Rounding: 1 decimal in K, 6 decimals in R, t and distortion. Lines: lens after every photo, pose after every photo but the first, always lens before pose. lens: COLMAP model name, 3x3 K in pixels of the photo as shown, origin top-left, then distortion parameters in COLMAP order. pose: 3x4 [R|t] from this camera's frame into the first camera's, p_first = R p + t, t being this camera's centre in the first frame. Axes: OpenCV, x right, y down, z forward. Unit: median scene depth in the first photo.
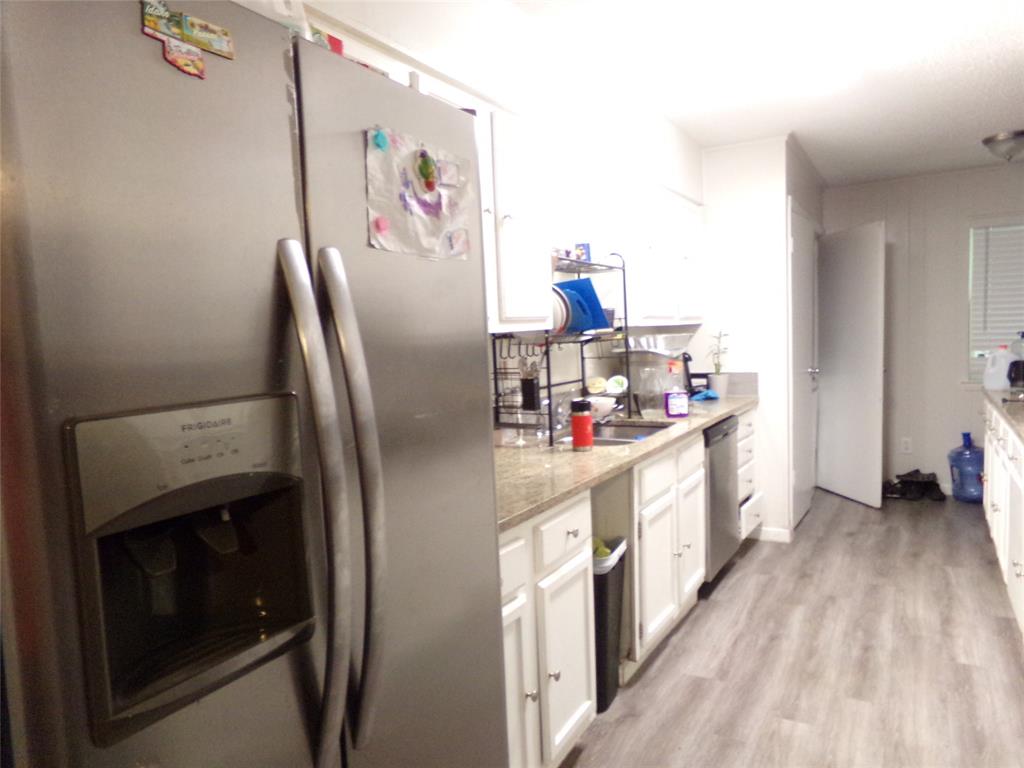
lens RADIAL K [[690.9, 0, 514.8], [0, 690.9, 387.0], [0, 0, 1]] dist [0.022743, -0.004029]
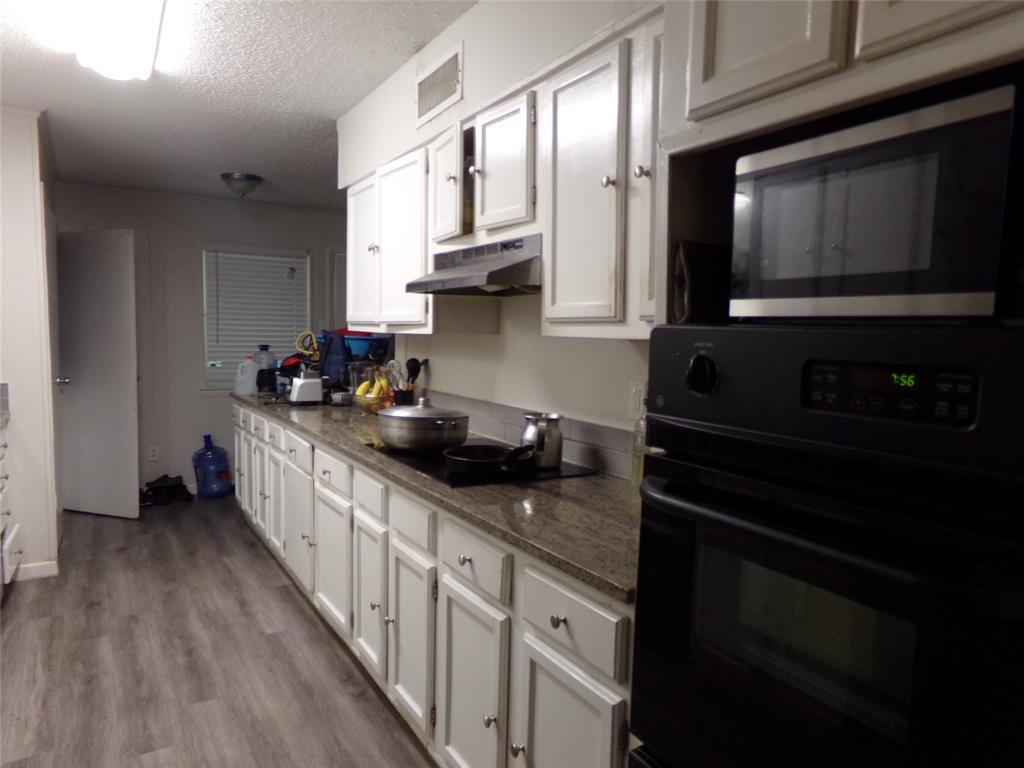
lens RADIAL K [[690.9, 0, 514.1], [0, 690.9, 384.7], [0, 0, 1]] dist [0.022743, -0.004029]
pose [[0.484856, -0.017097, 0.874427, -0.100145], [0.032778, 0.999462, 0.001367, 0.000201], [-0.873980, 0.027999, 0.485155, 0.058580]]
